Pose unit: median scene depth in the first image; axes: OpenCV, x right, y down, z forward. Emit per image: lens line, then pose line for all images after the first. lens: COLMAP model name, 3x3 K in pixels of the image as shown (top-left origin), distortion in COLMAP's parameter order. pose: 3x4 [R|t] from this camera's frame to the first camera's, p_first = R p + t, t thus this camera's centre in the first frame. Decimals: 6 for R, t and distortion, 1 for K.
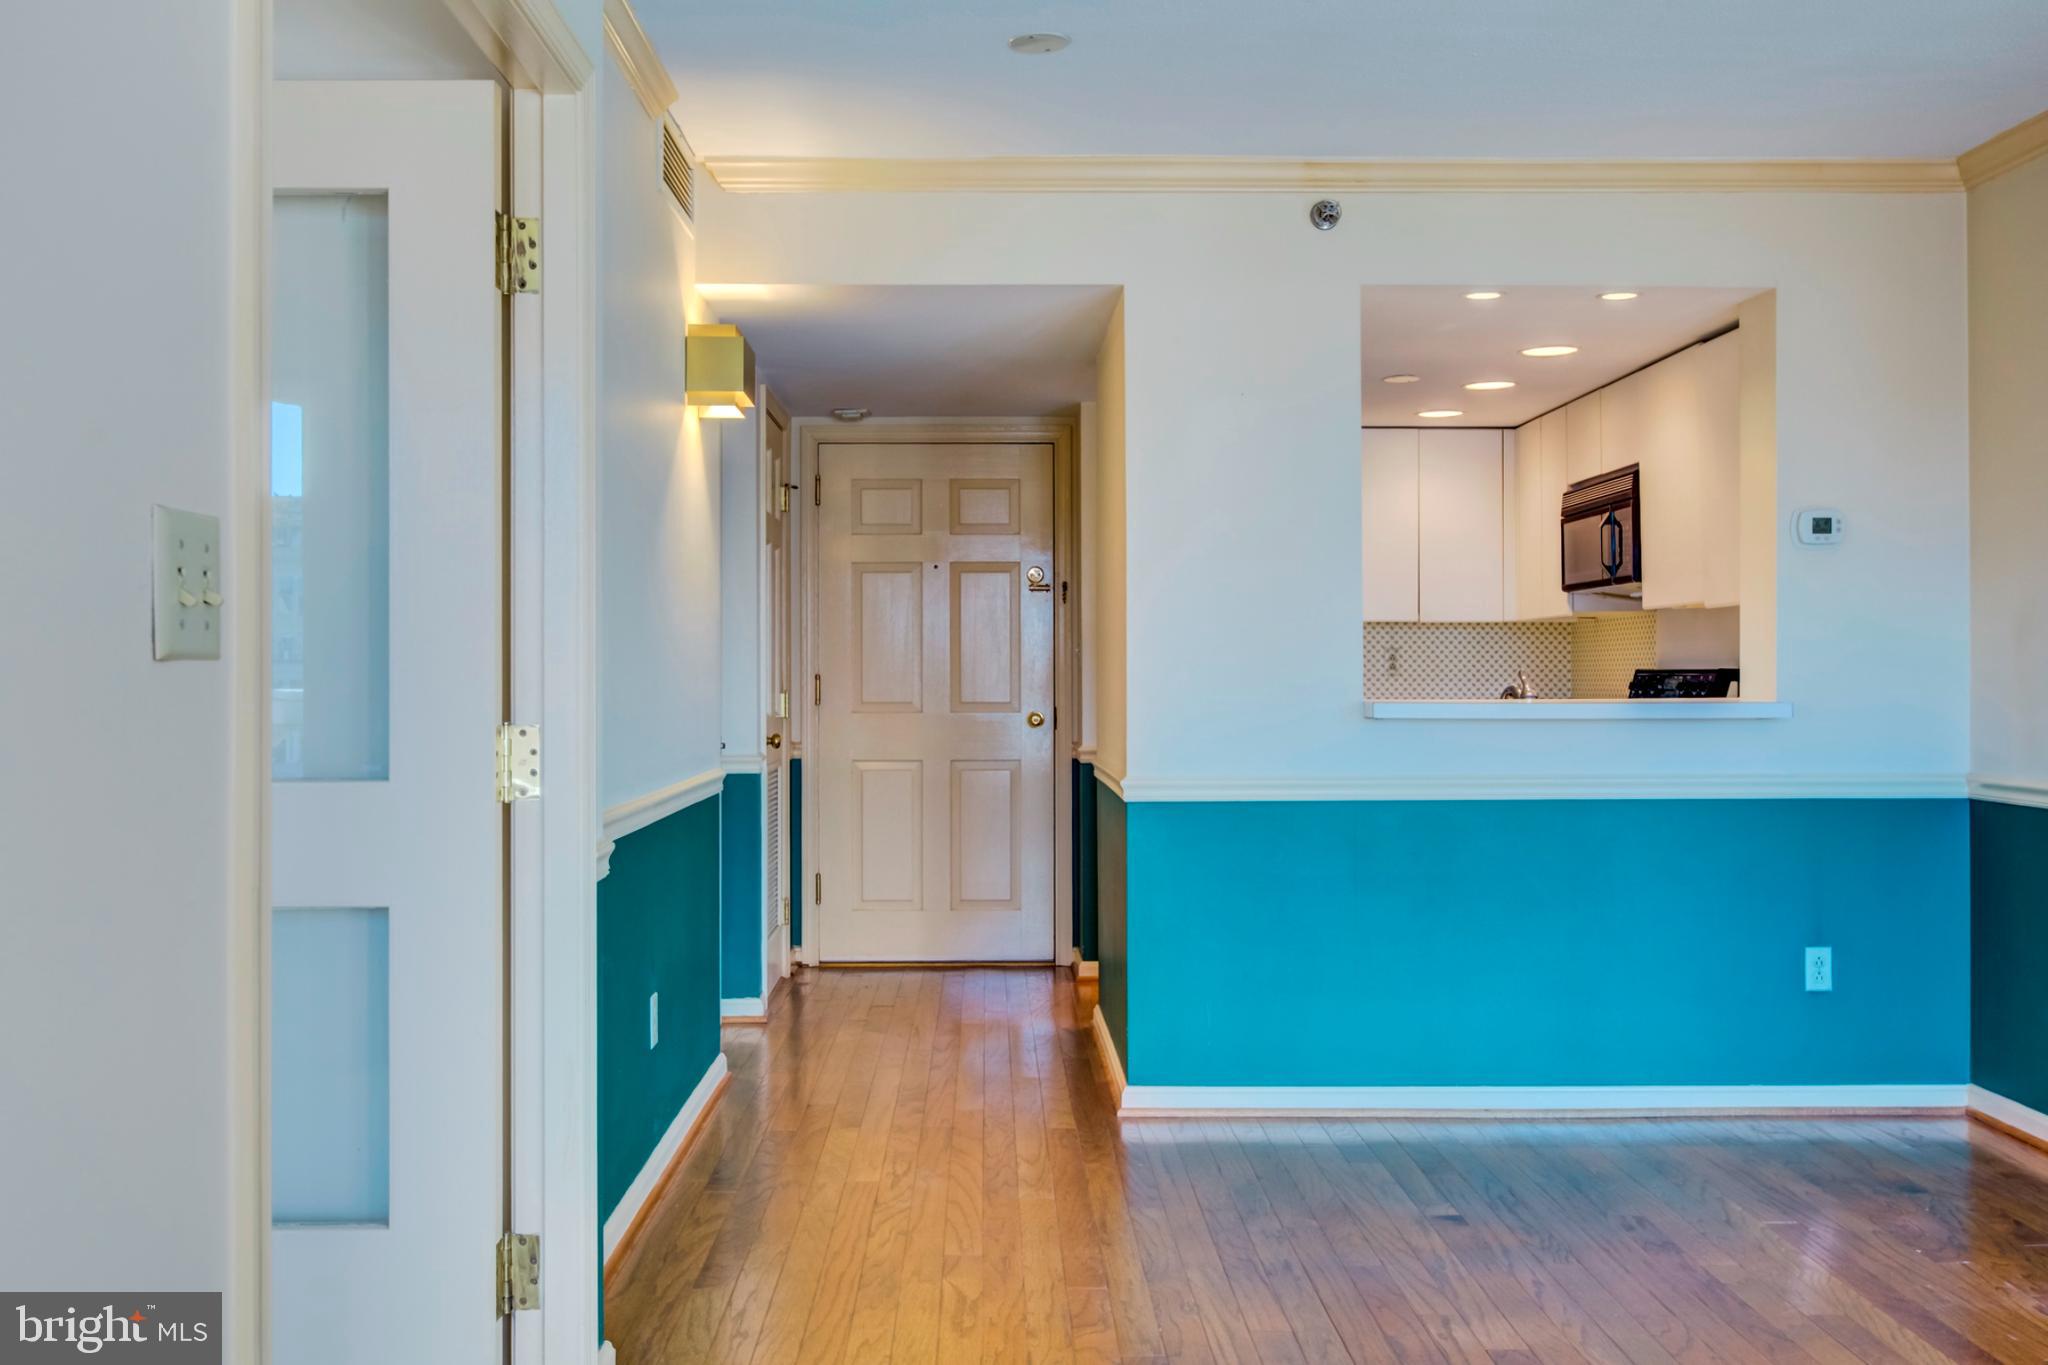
lens RADIAL K [[1815.8, 0, 1024.0], [0, 1815.8, 682.5], [0, 0, 1]] dist [0.016485, 0.005904]
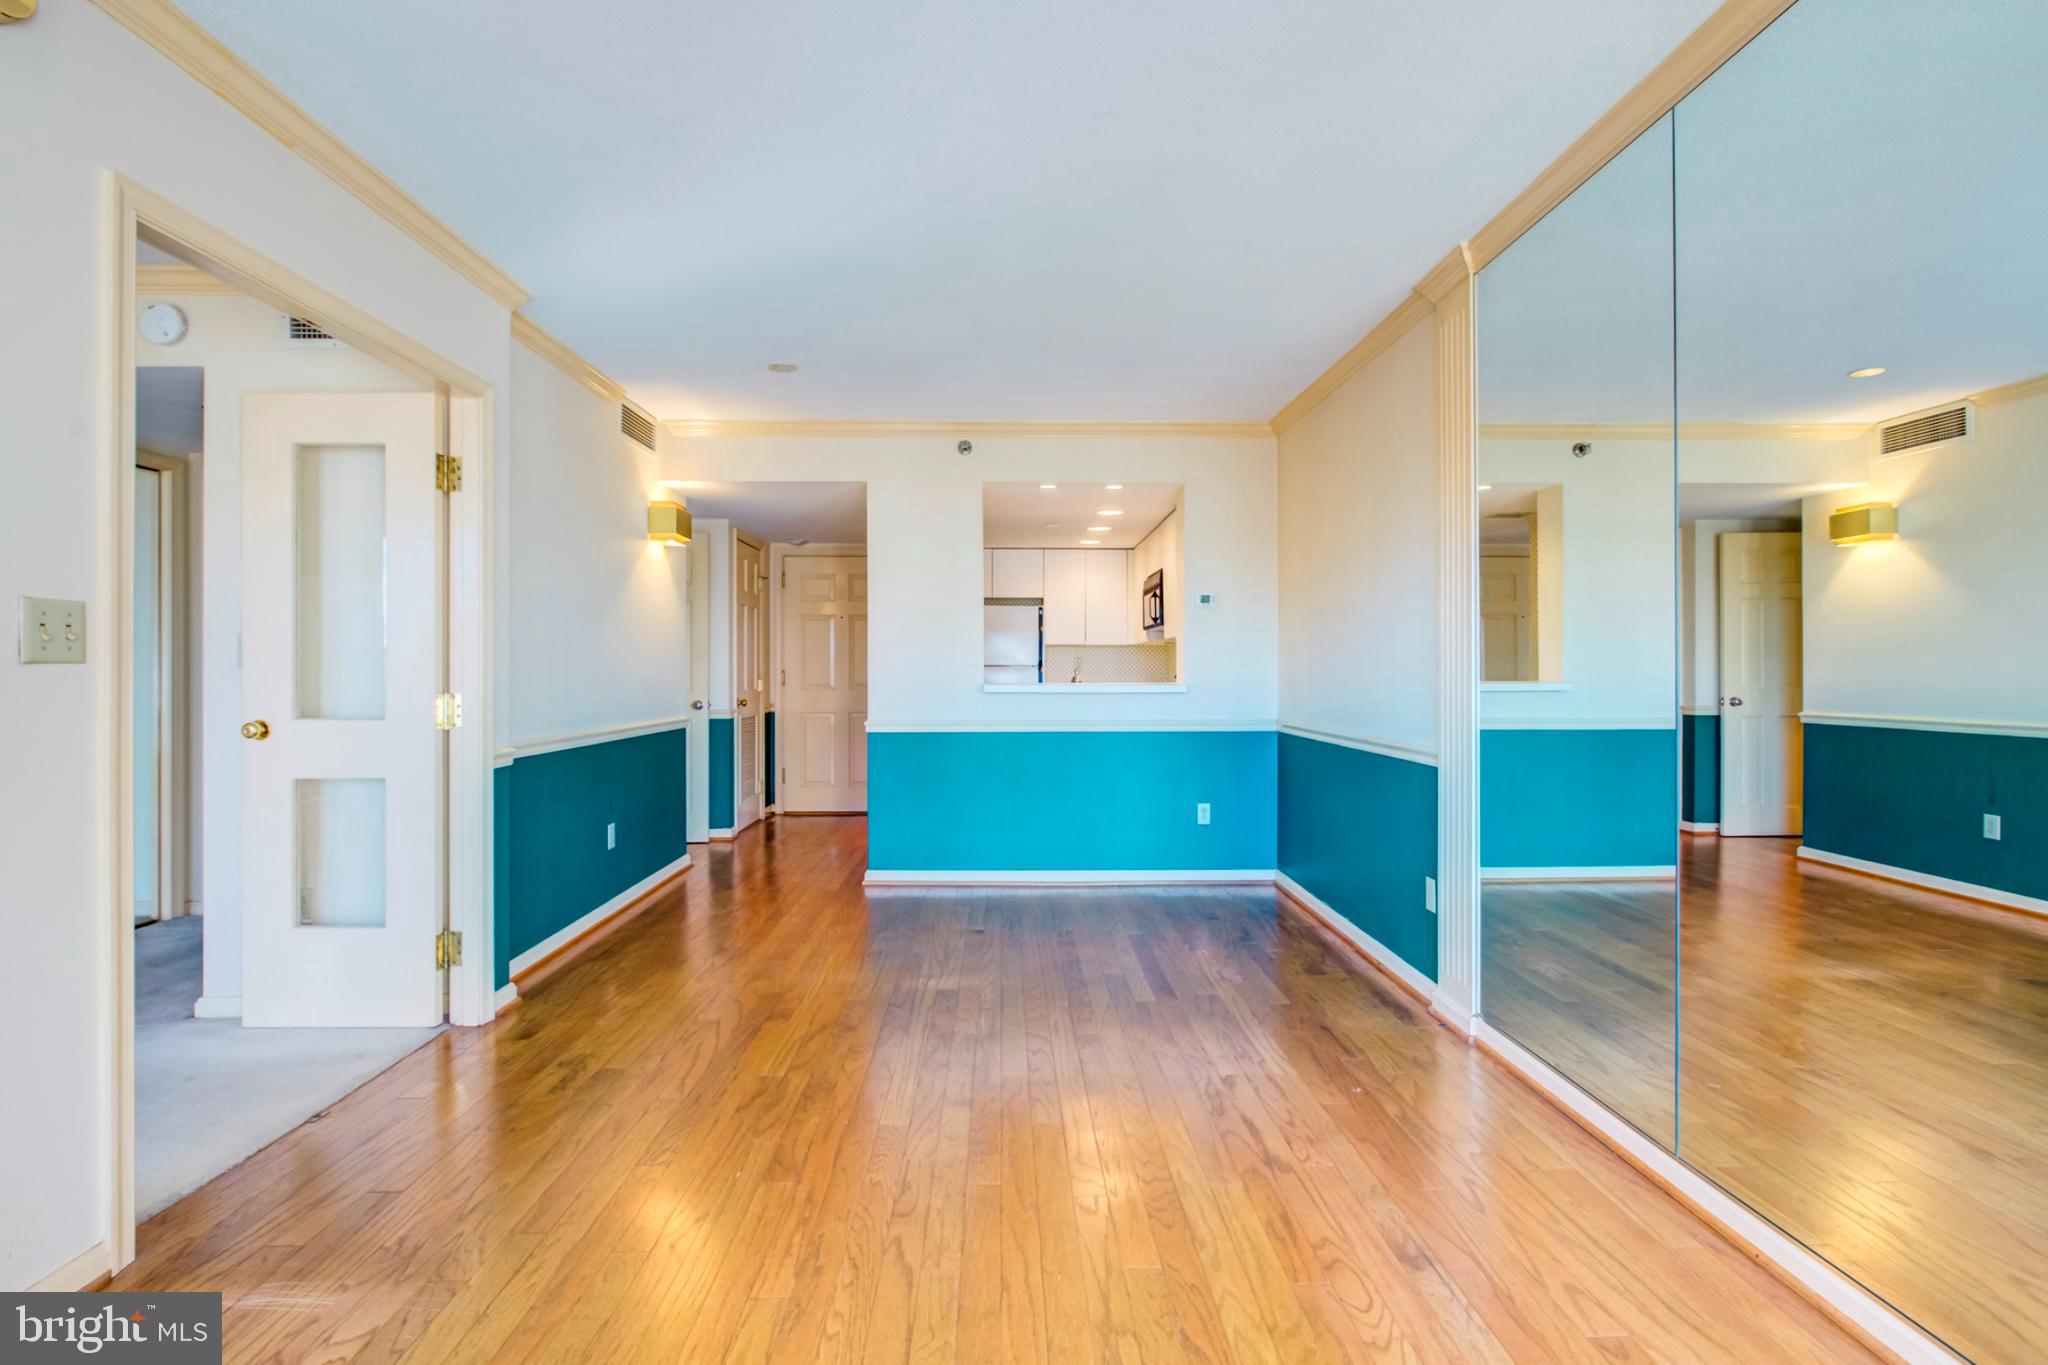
lens RADIAL K [[925.2, 0, 1024.0], [0, 925.2, 682.5], [0, 0, 1]] dist [-0.000137, -0.000531]
pose [[0.999973, 0.001525, -0.007186, 0.239114], [-0.001466, 0.999965, 0.008225, -0.000033], [0.007198, -0.008214, 0.999940, -0.048660]]
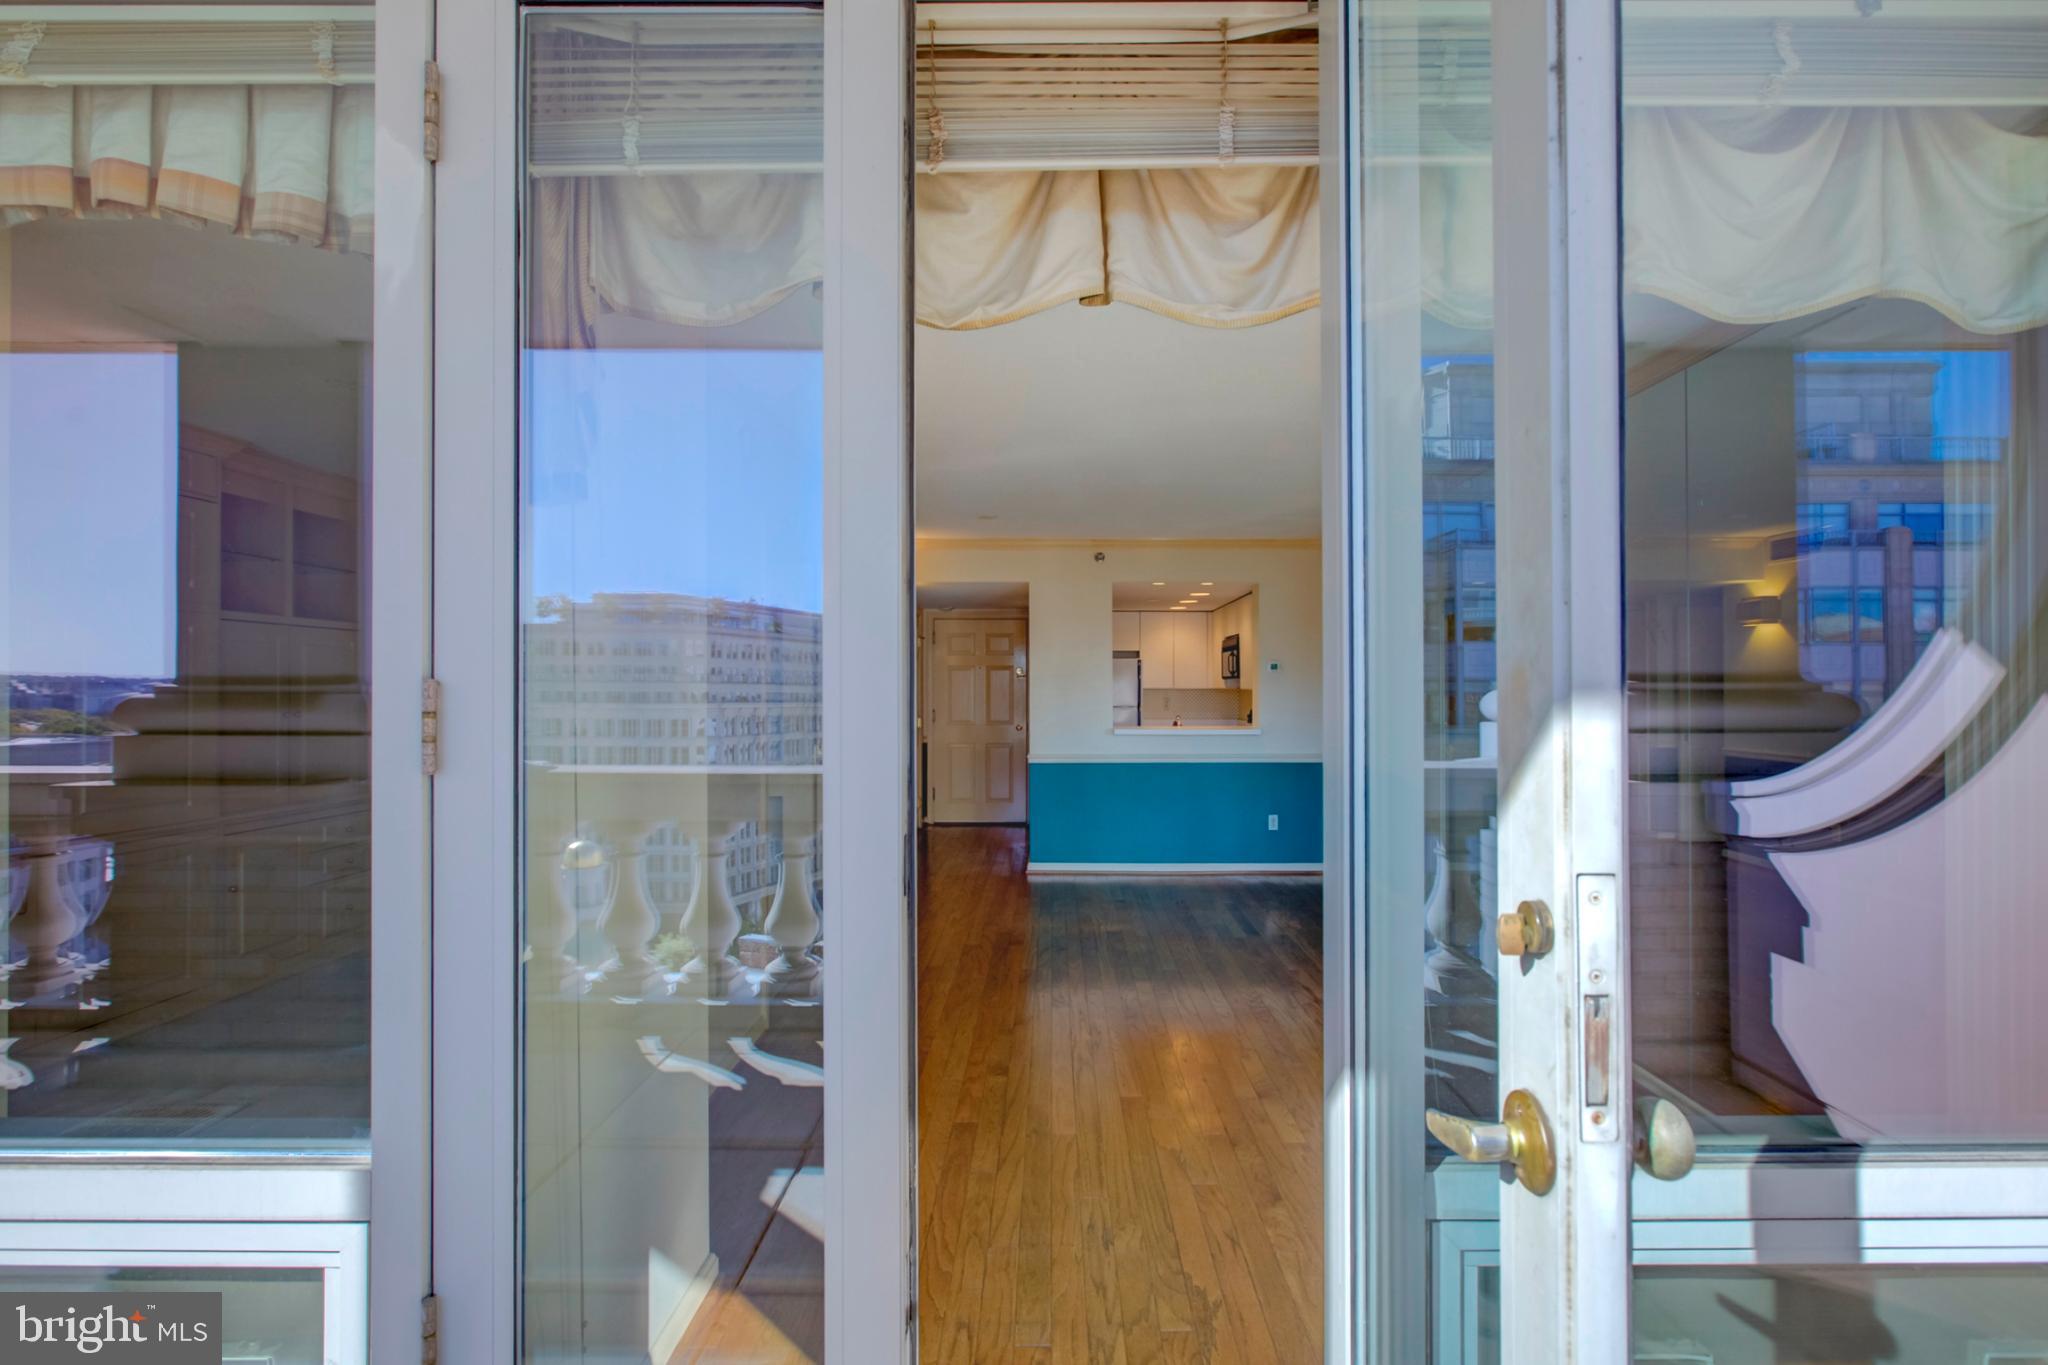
lens RADIAL K [[963.8, 0, 1047.7], [0, 963.8, 684.2], [0, 0, 1]] dist [-0.001308, -0.000237]
pose [[0.999535, 0.000966, -0.030471, 0.128858], [-0.001074, 0.999993, -0.003529, -0.052783], [0.030467, 0.003560, 0.999529, -0.514773]]
